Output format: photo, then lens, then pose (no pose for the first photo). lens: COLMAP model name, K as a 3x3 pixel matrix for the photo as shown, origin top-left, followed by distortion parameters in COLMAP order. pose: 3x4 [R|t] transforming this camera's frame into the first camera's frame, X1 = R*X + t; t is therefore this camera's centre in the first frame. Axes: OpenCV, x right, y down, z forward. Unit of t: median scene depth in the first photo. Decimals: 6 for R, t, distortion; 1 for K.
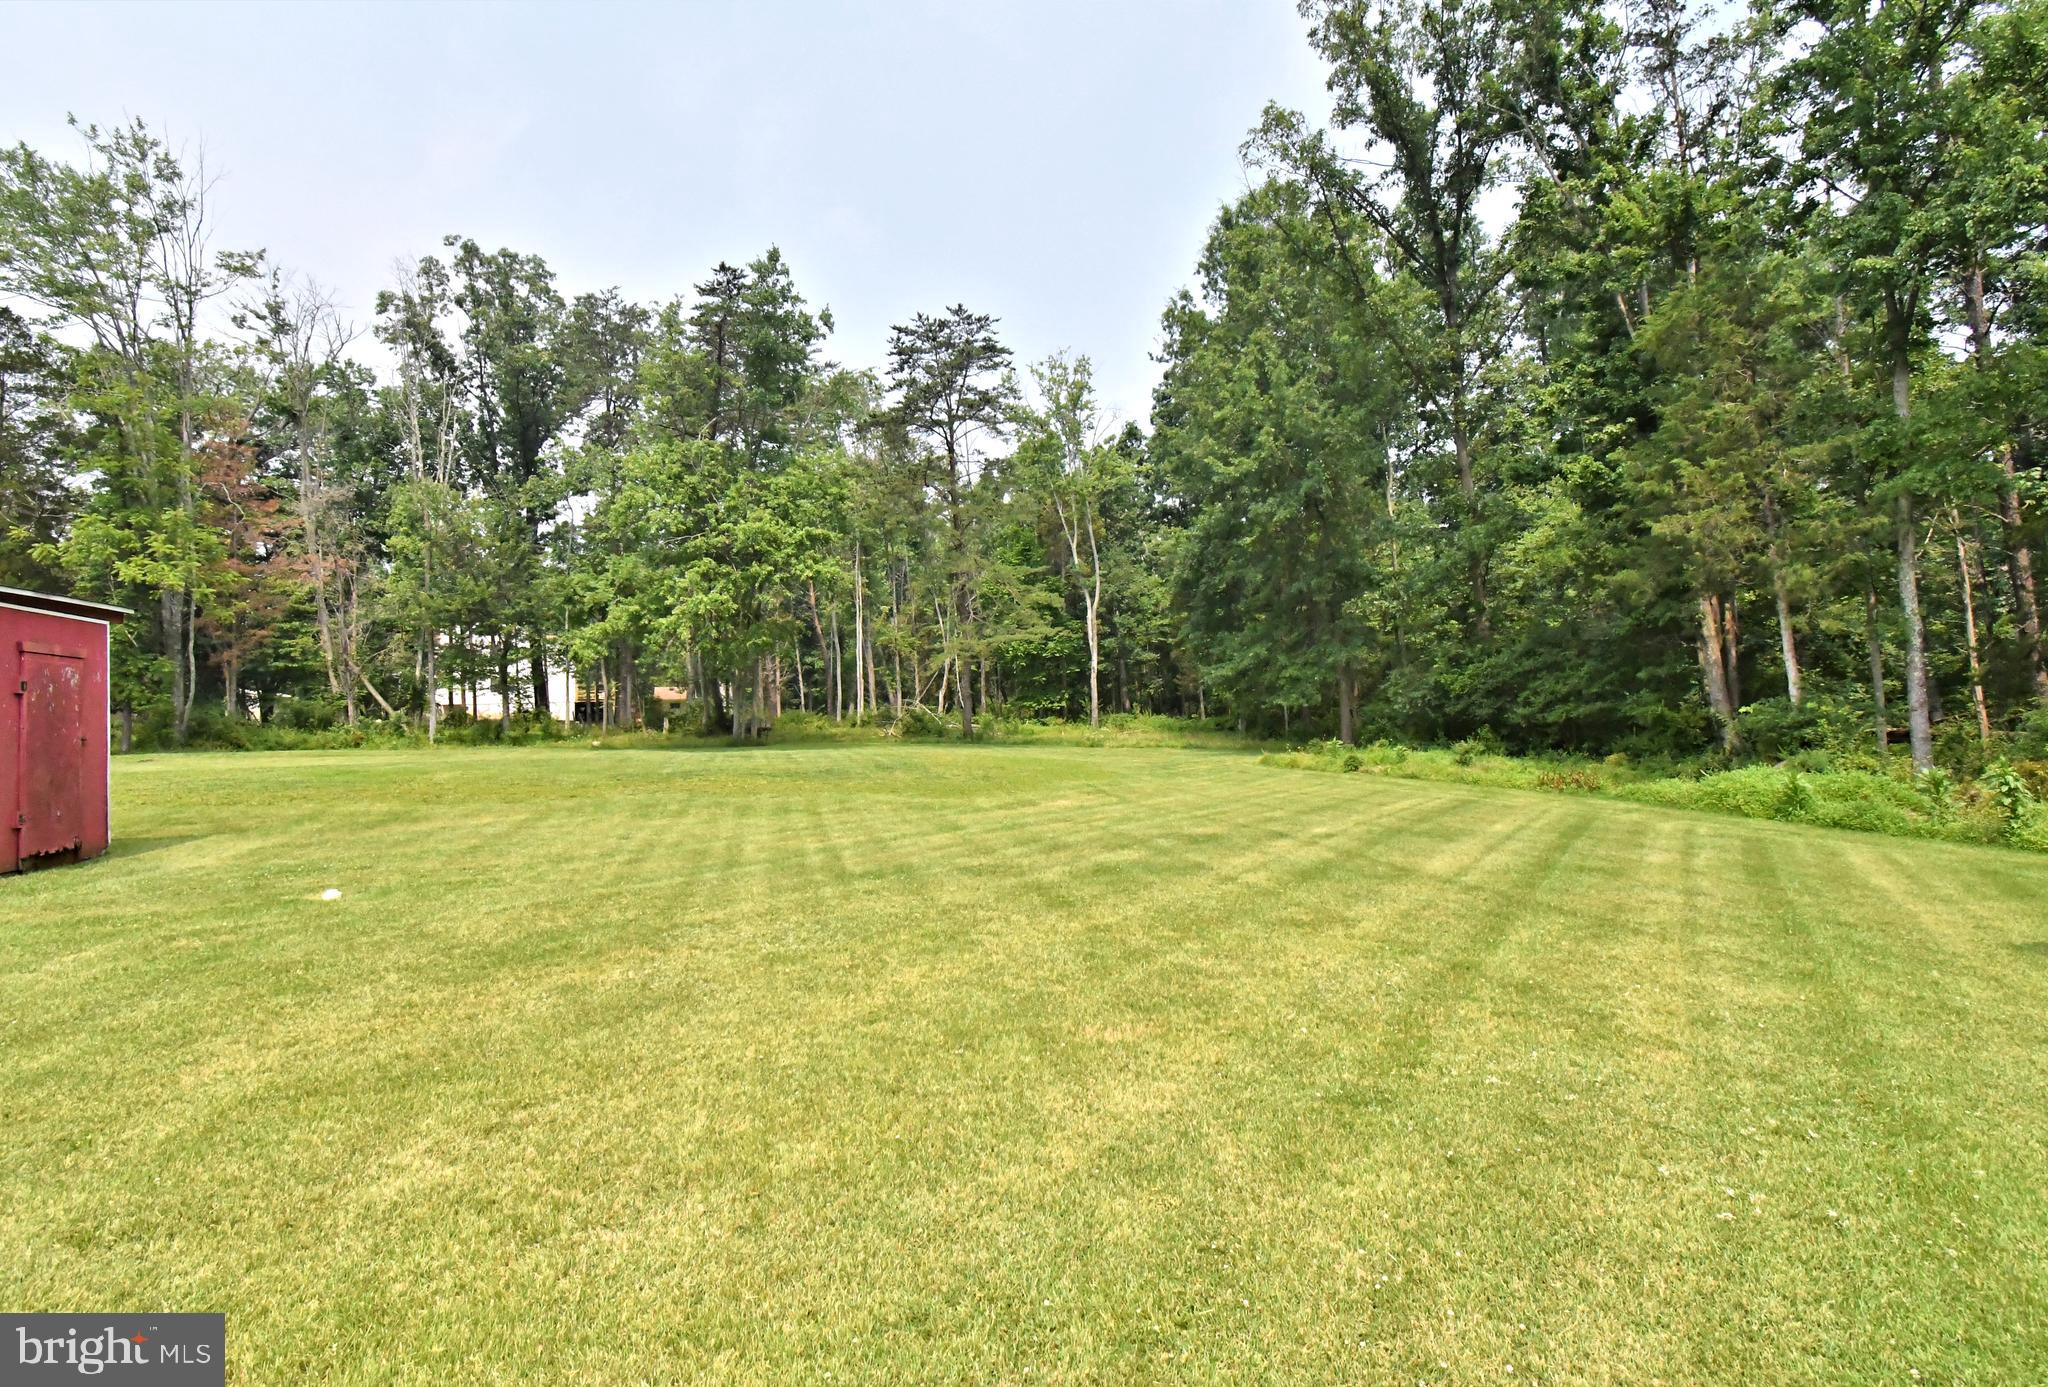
lens RADIAL K [[1004.8, 0, 1022.2], [0, 1004.8, 664.0], [0, 0, 1]] dist [0.050000, -0.033735]
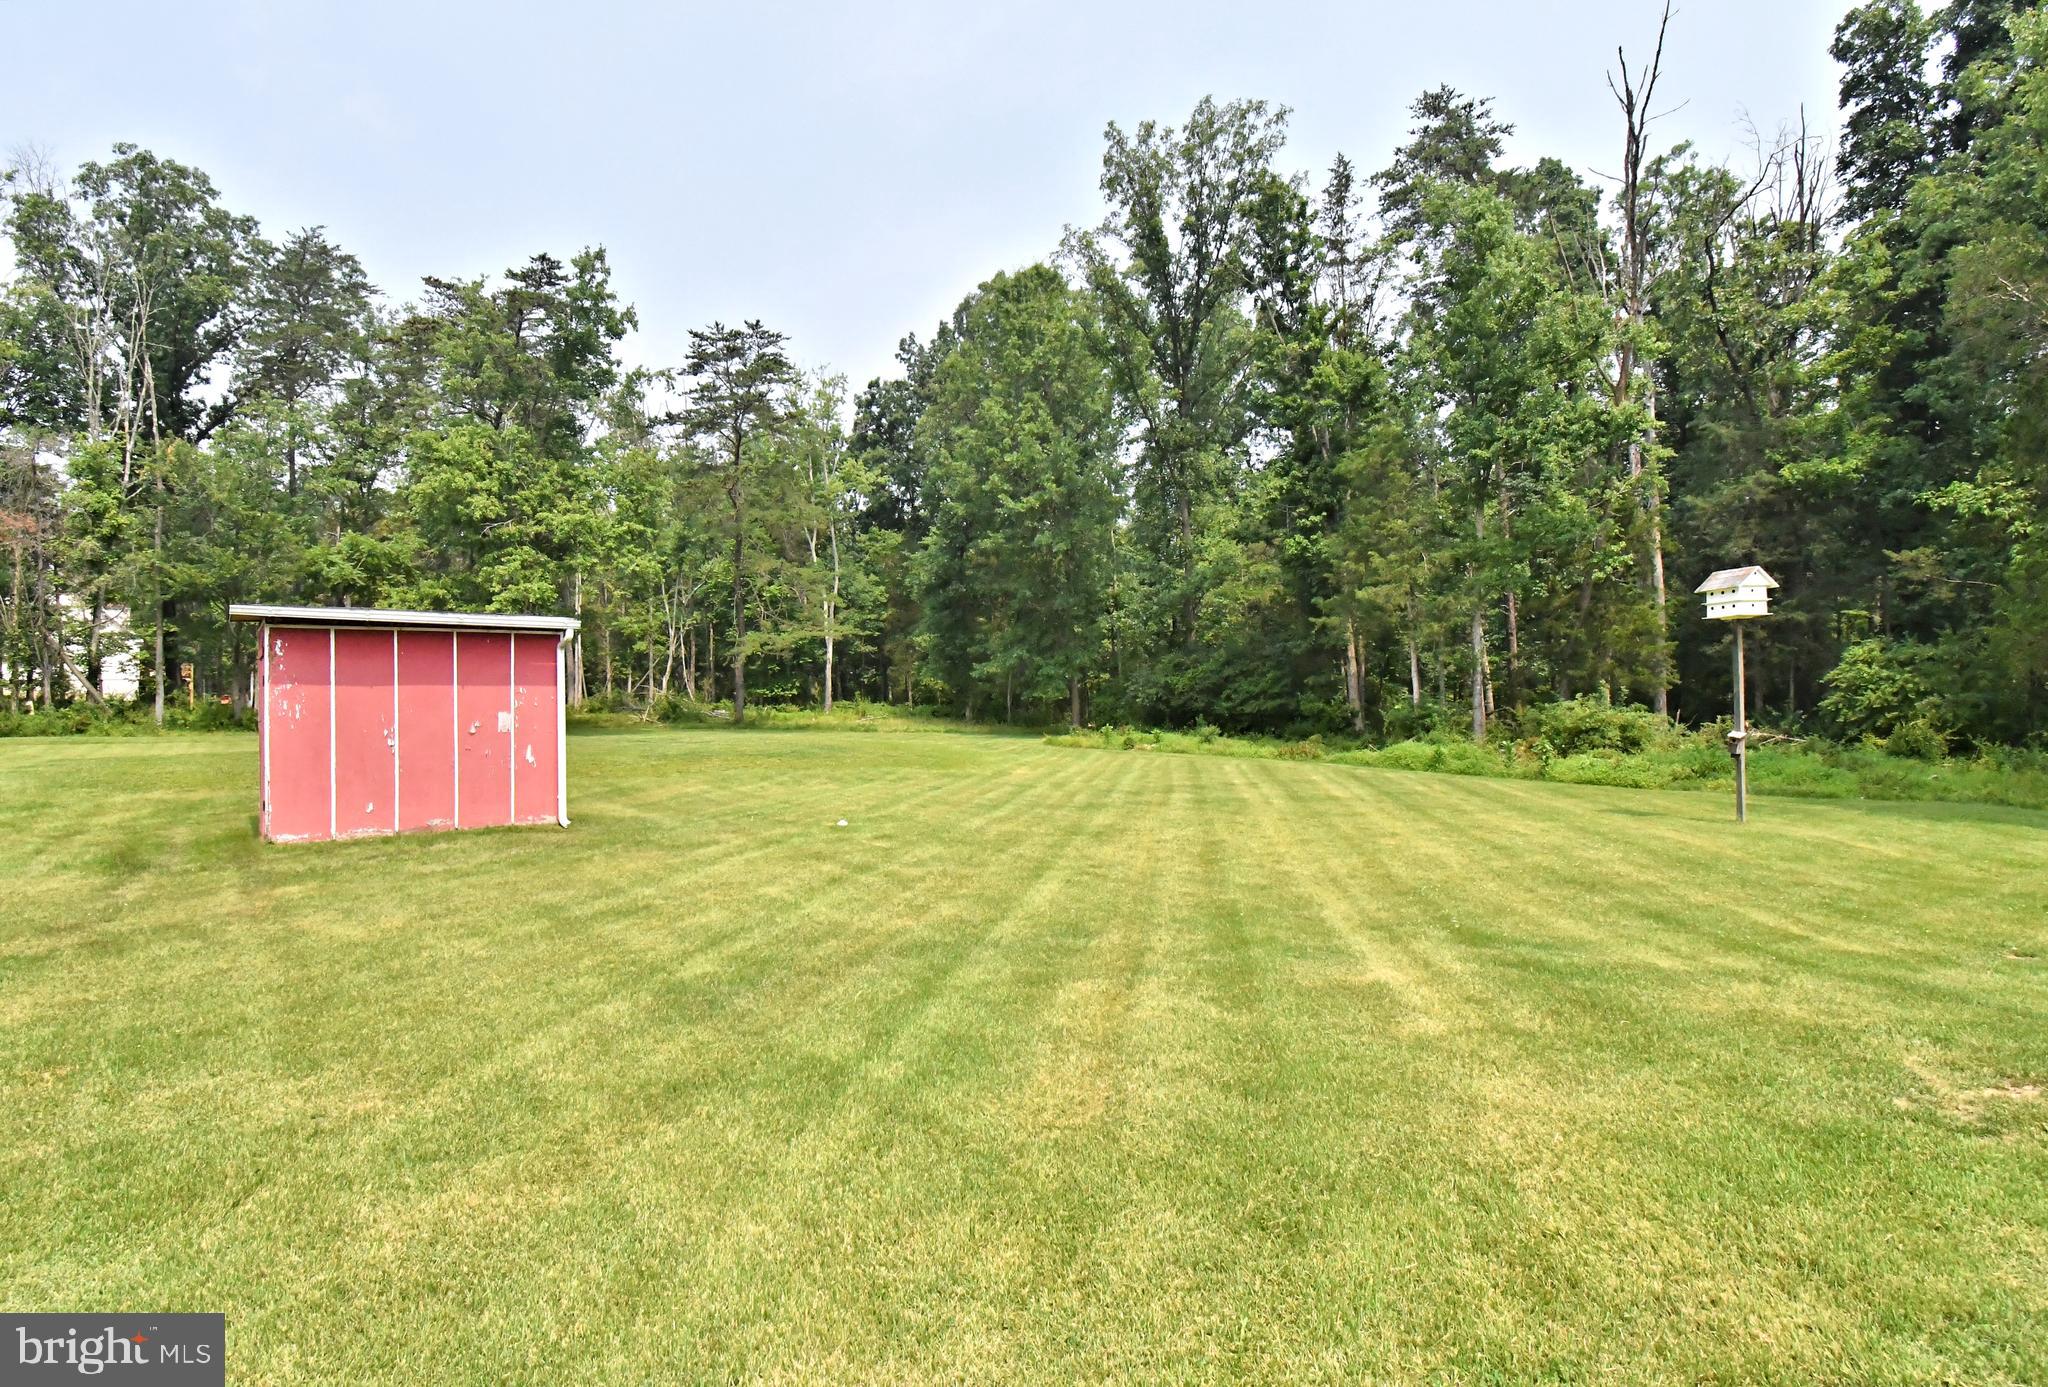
lens RADIAL K [[1022.1, 0, 1024.0], [0, 1022.1, 693.5], [0, 0, 1]] dist [-0.002177, -0.000856]
pose [[0.918259, 0.011623, 0.395811, -0.256943], [-0.029423, 0.998809, 0.038930, -0.012365], [-0.394887, -0.047394, 0.917507, -0.141322]]
